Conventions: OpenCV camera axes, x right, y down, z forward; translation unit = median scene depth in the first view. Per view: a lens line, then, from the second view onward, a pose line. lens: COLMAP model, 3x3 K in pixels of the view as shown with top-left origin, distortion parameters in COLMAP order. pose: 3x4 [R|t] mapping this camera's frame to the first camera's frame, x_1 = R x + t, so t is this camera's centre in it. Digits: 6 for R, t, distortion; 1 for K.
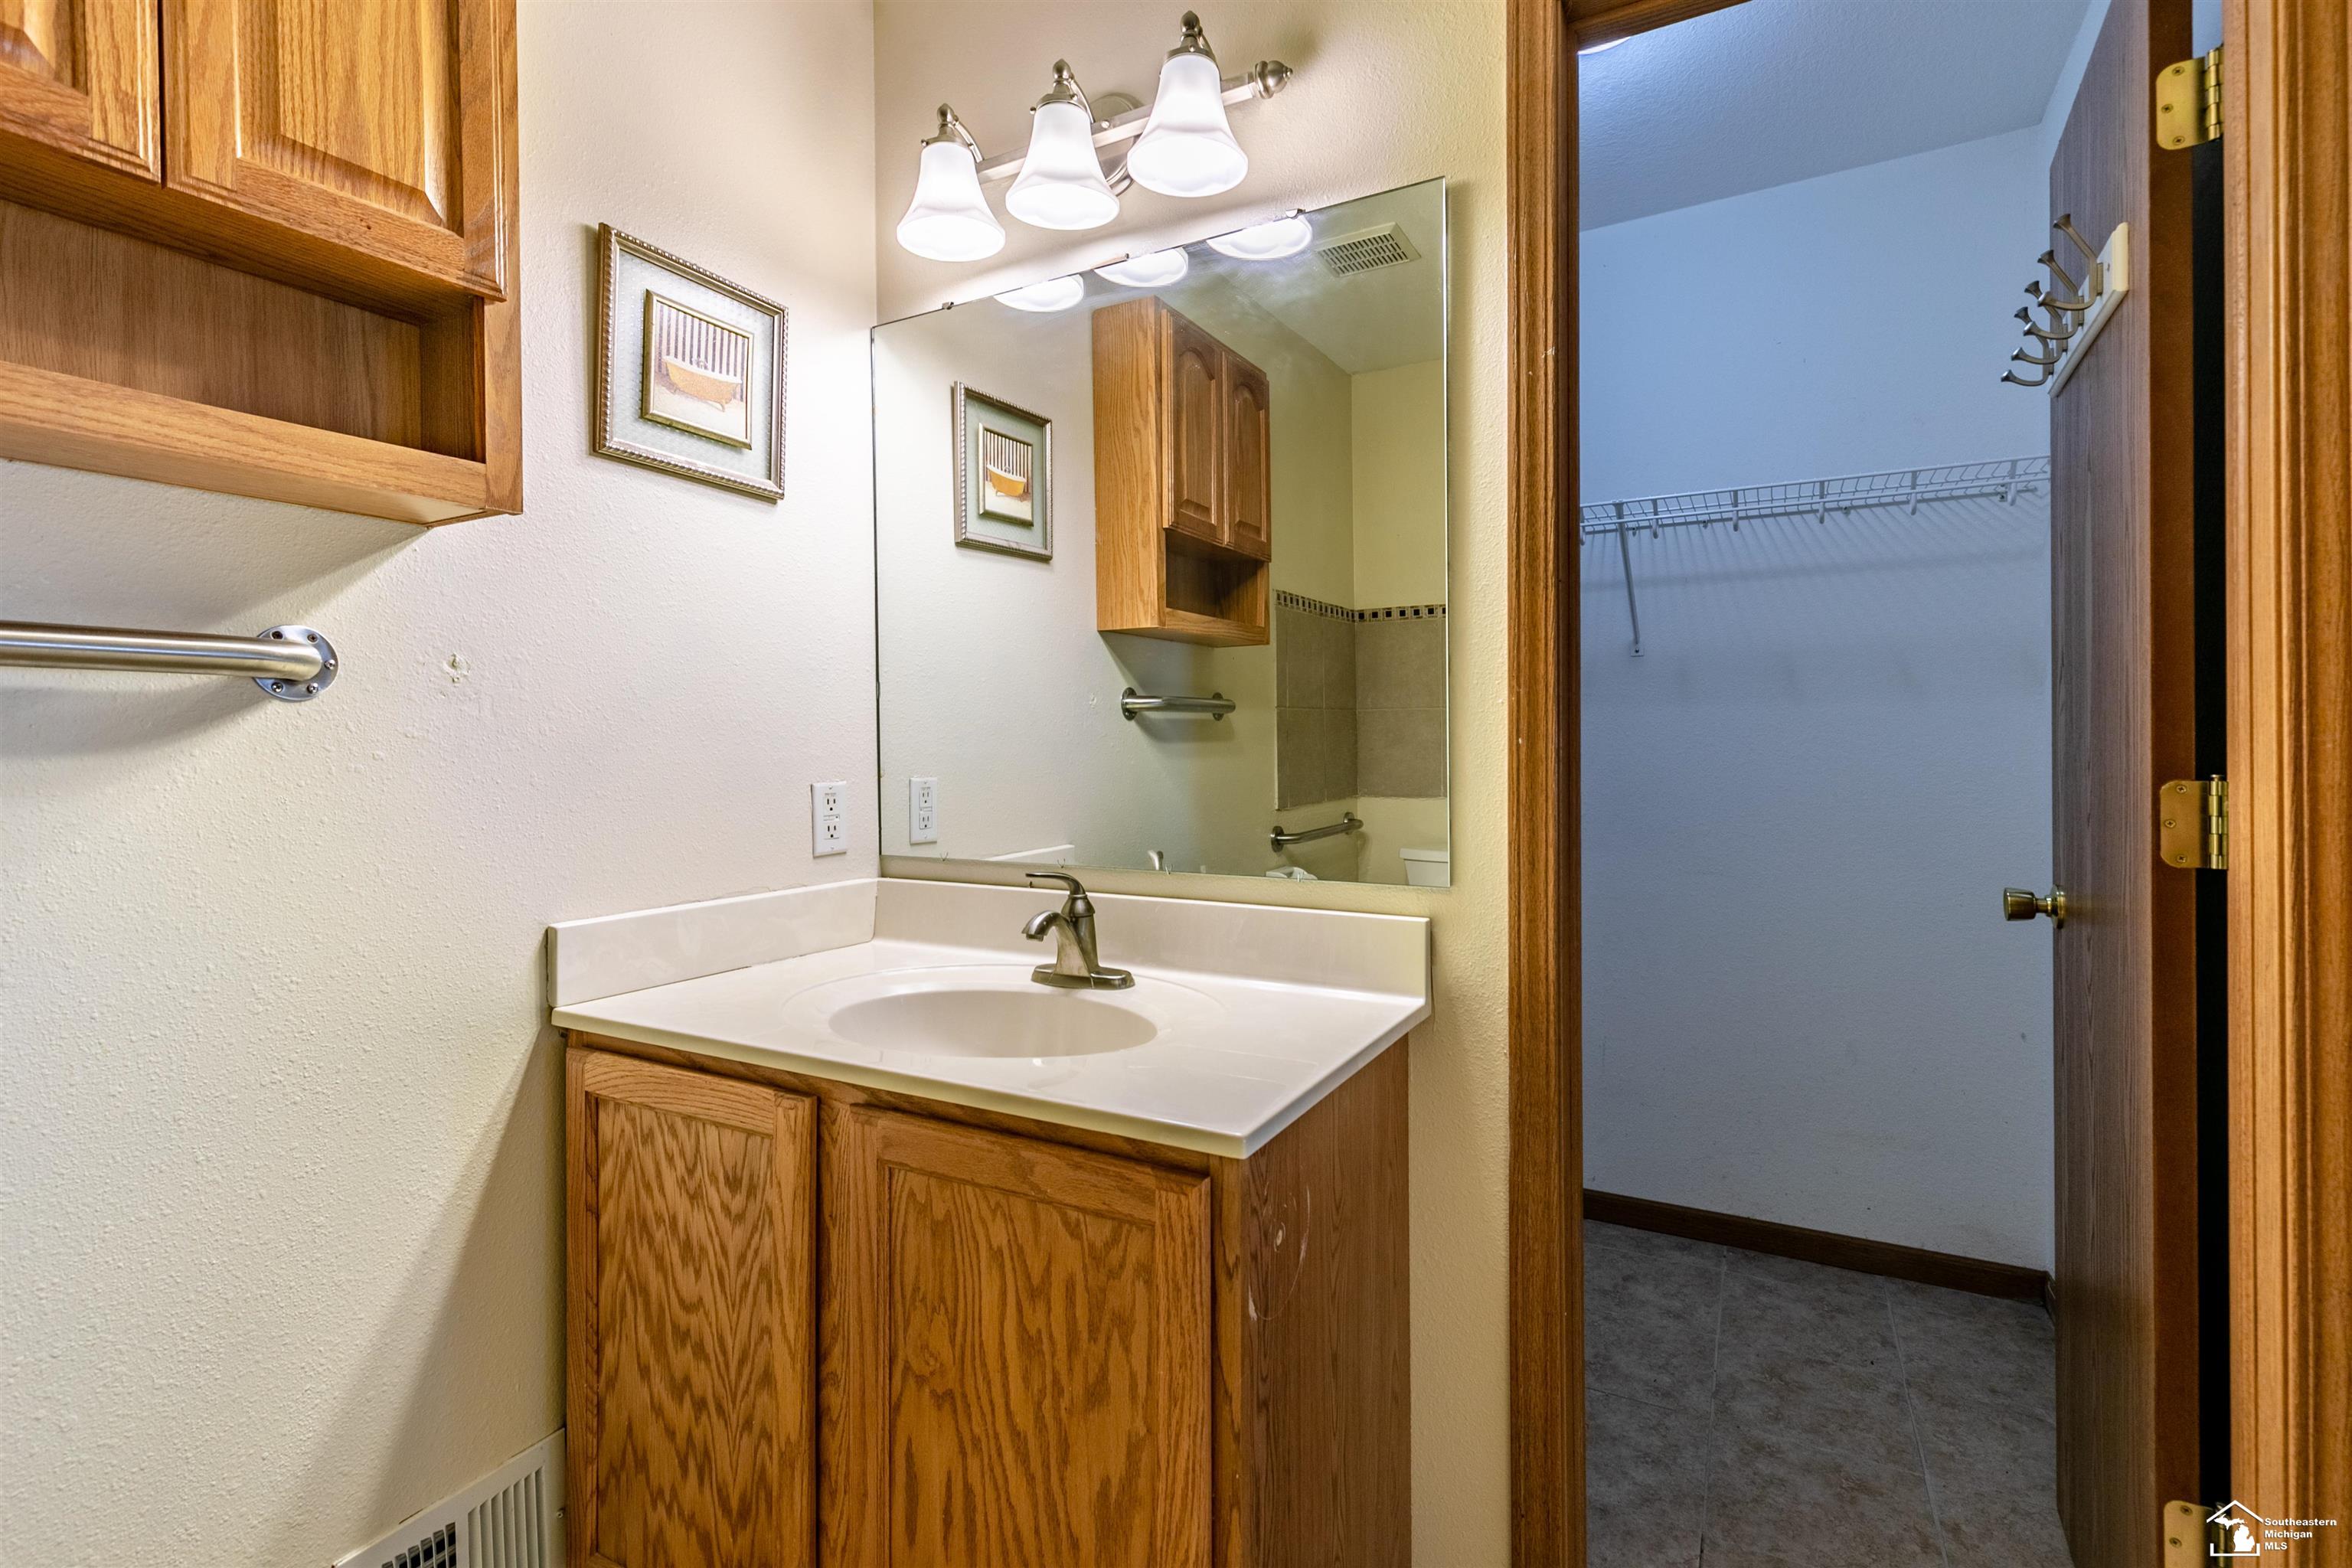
lens RADIAL K [[1069.8, 0, 1183.1], [0, 1069.8, 744.4], [0, 0, 1]] dist [0.001182, -0.001201]
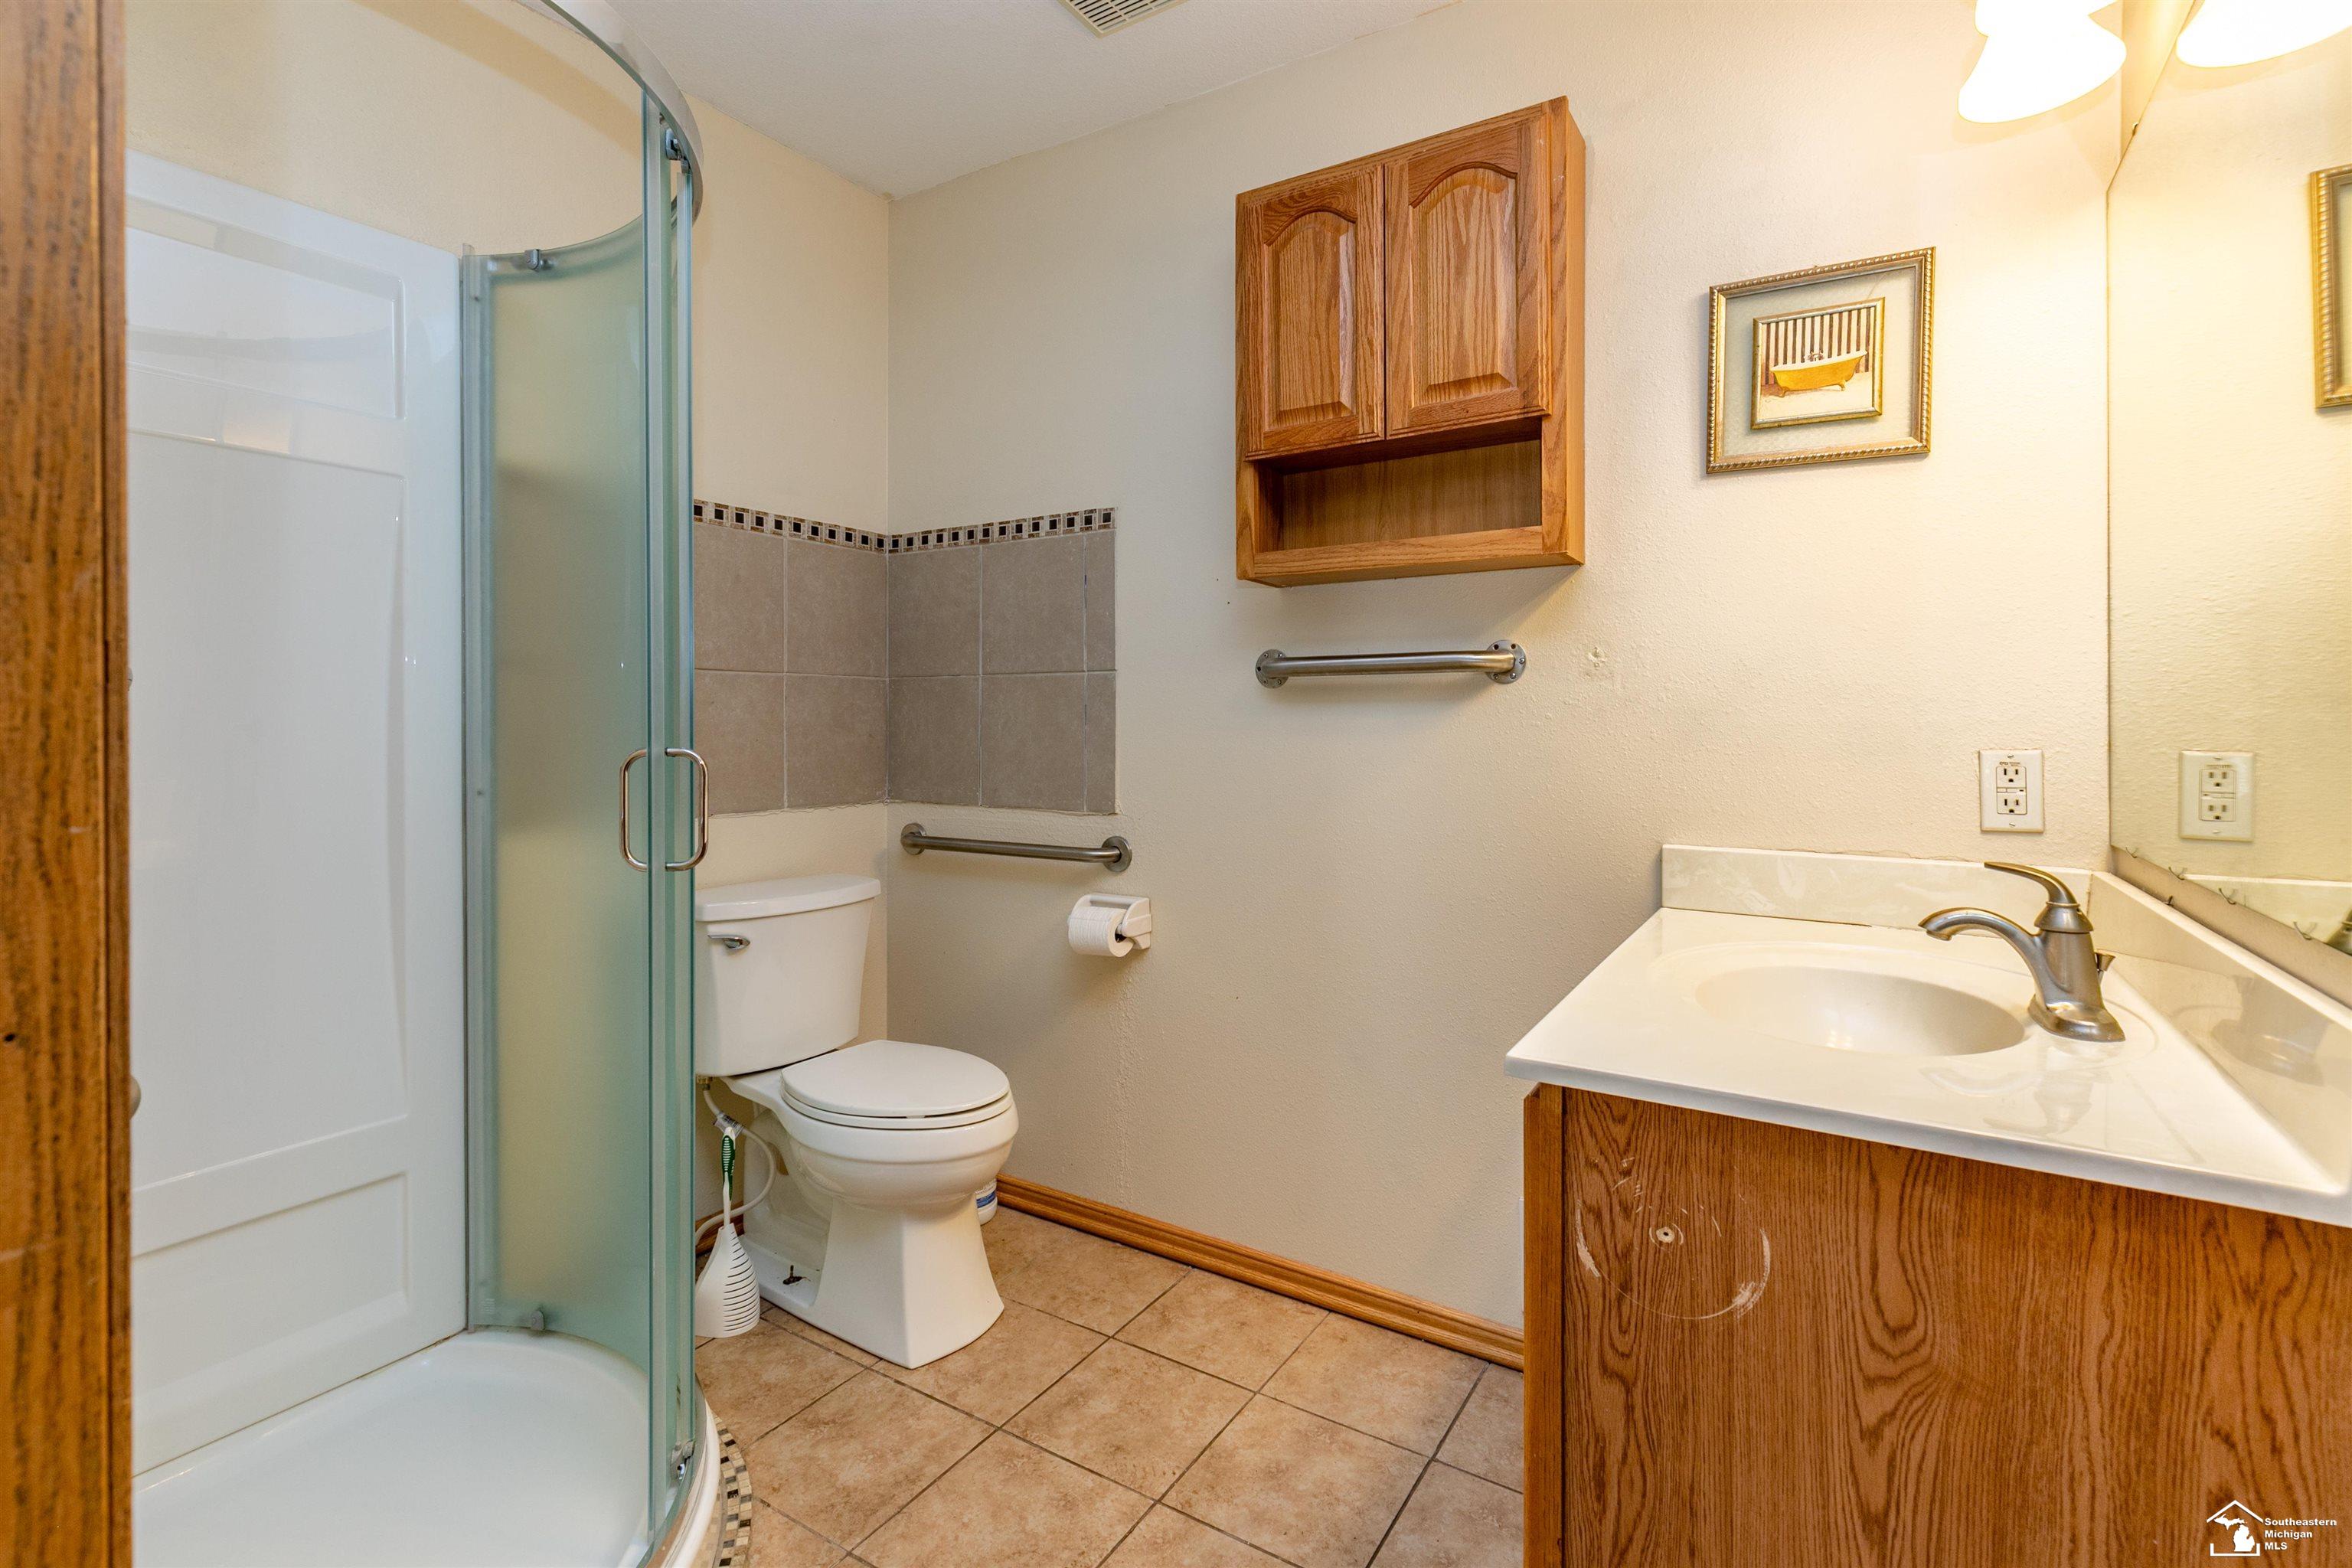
lens RADIAL K [[1069.8, 0, 1183.1], [0, 1069.8, 744.4], [0, 0, 1]] dist [0.001182, -0.001201]
pose [[-0.051475, 0.024490, -0.998374, 0.826067], [0.000057, 0.999699, 0.024519, 0.012551], [0.998674, 0.001205, -0.051461, 0.510978]]
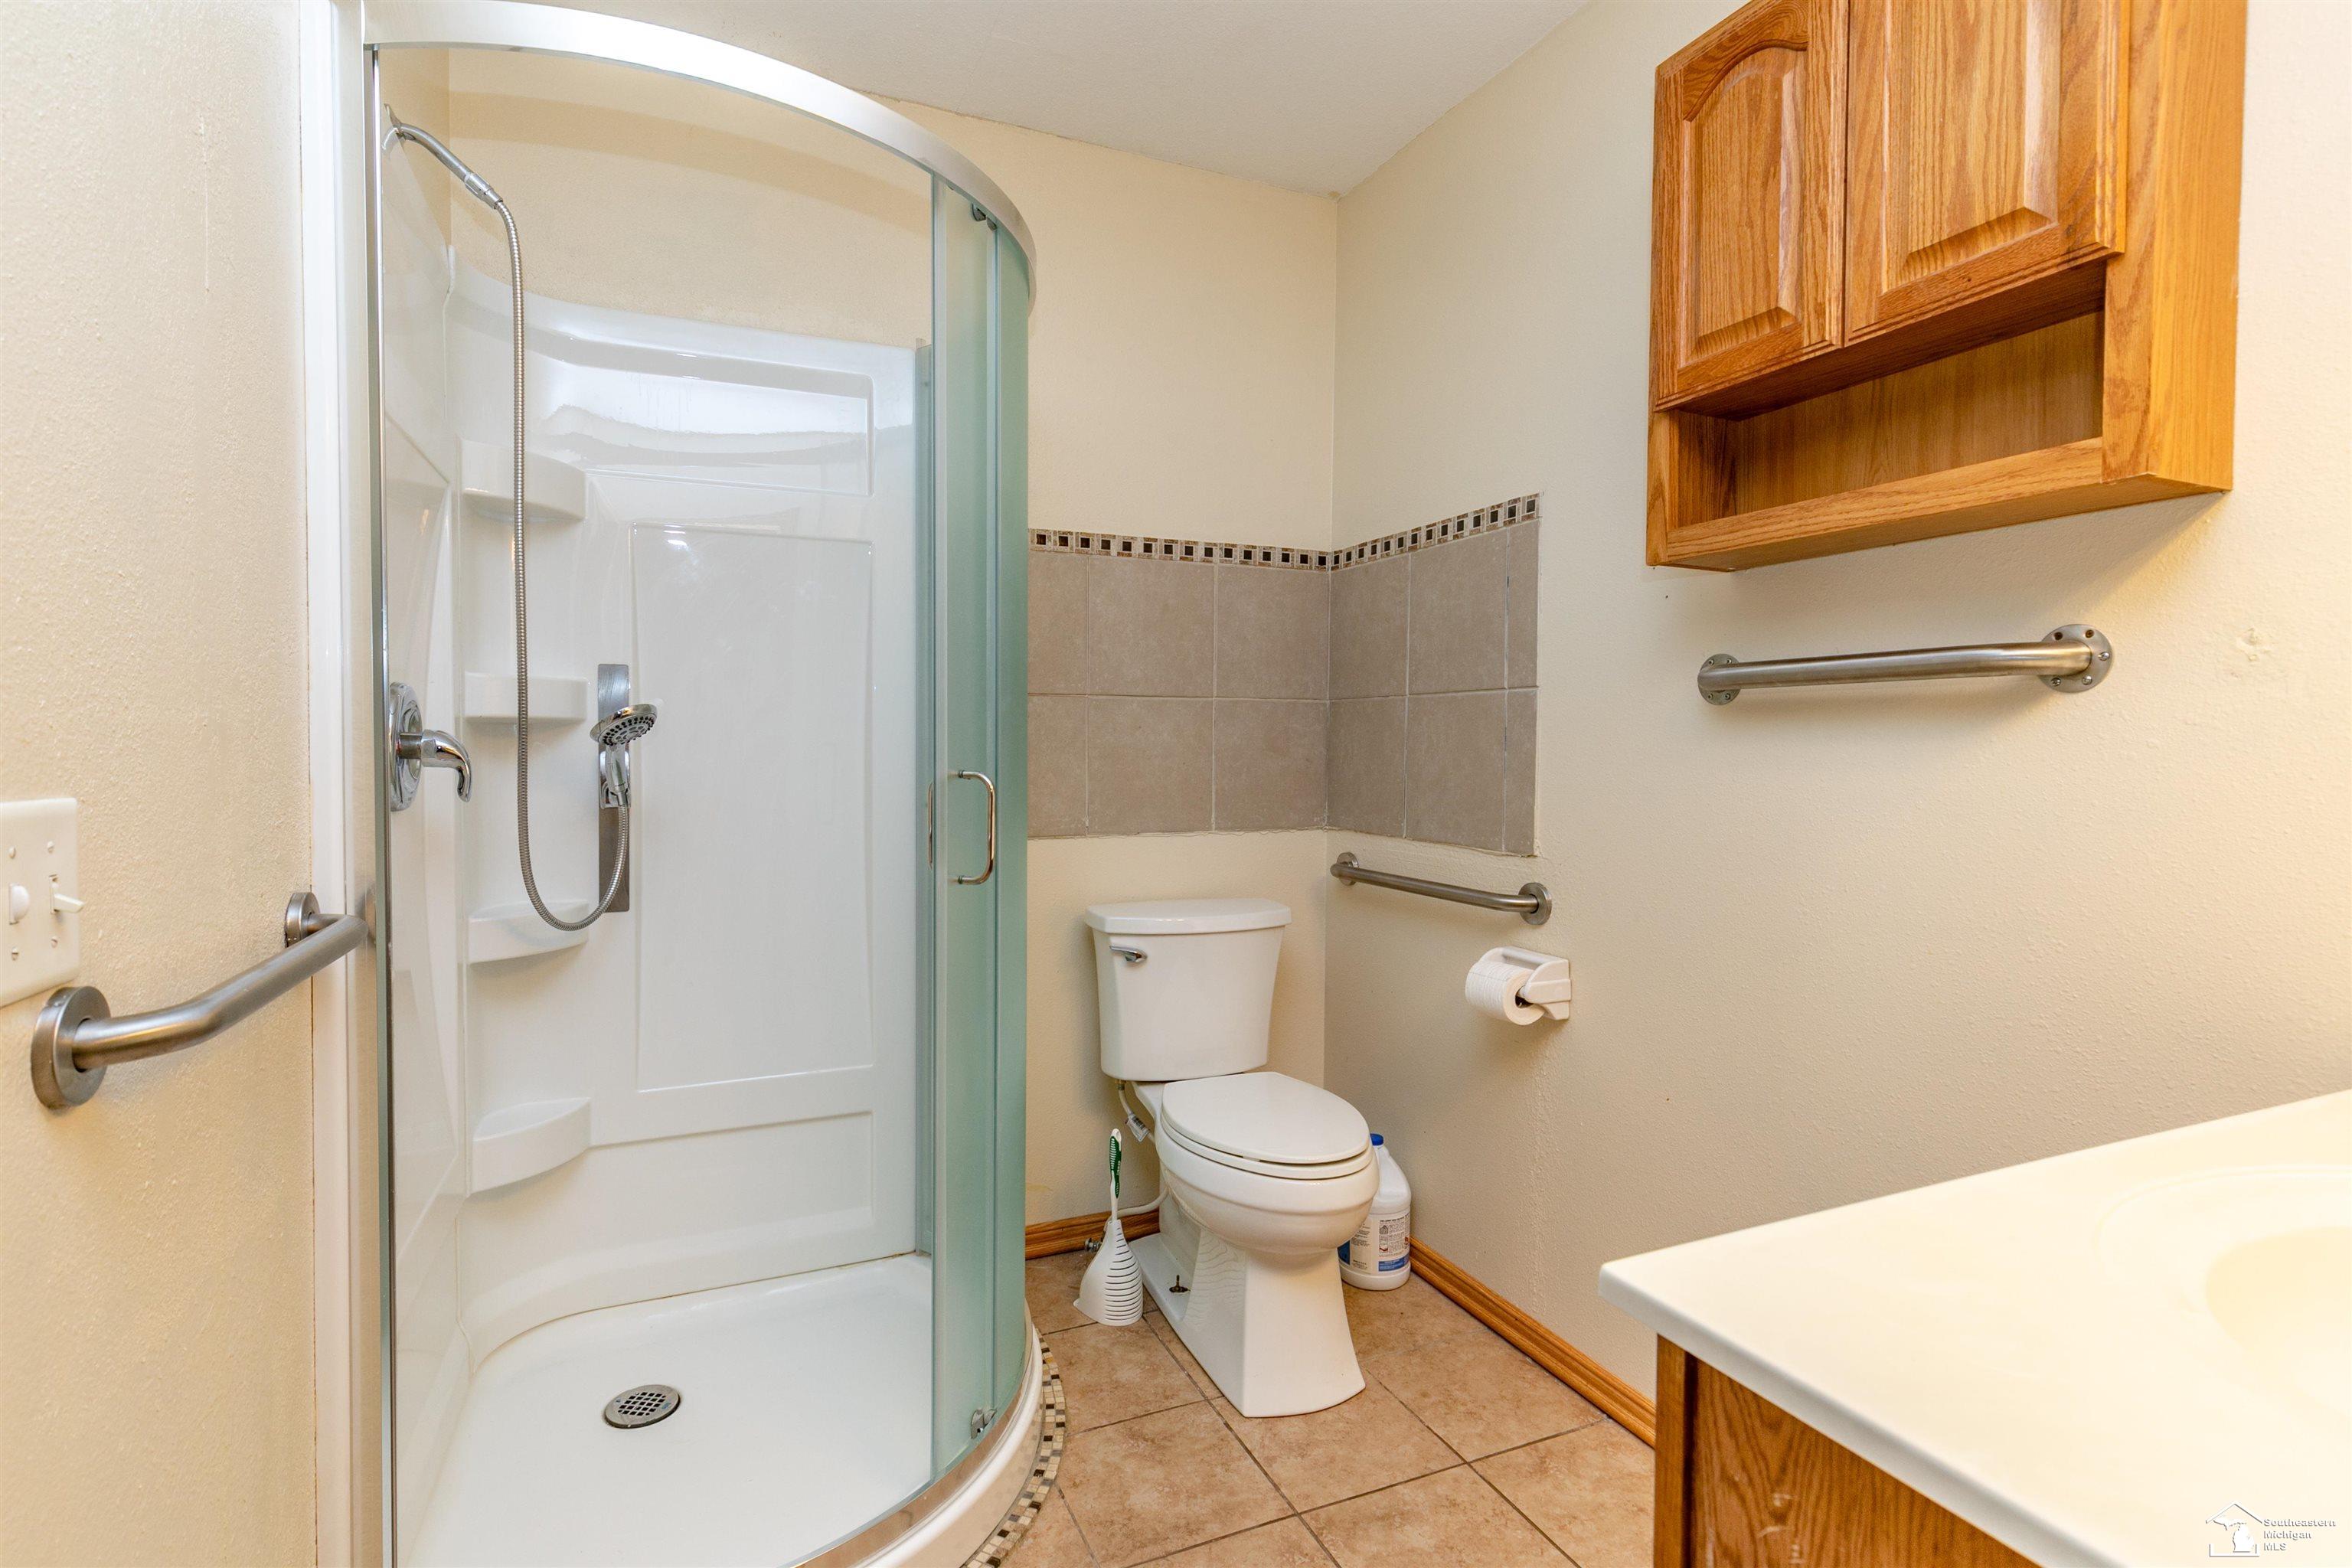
lens RADIAL K [[1088.1, 0, 1145.5], [0, 1088.1, 784.6], [0, 0, 1]] dist [0.001469, -0.000979]
pose [[-0.611057, 0.031151, -0.790973, 0.584117], [-0.002132, 0.999157, 0.040997, 0.008787], [0.791584, 0.026738, -0.610475, 0.834839]]
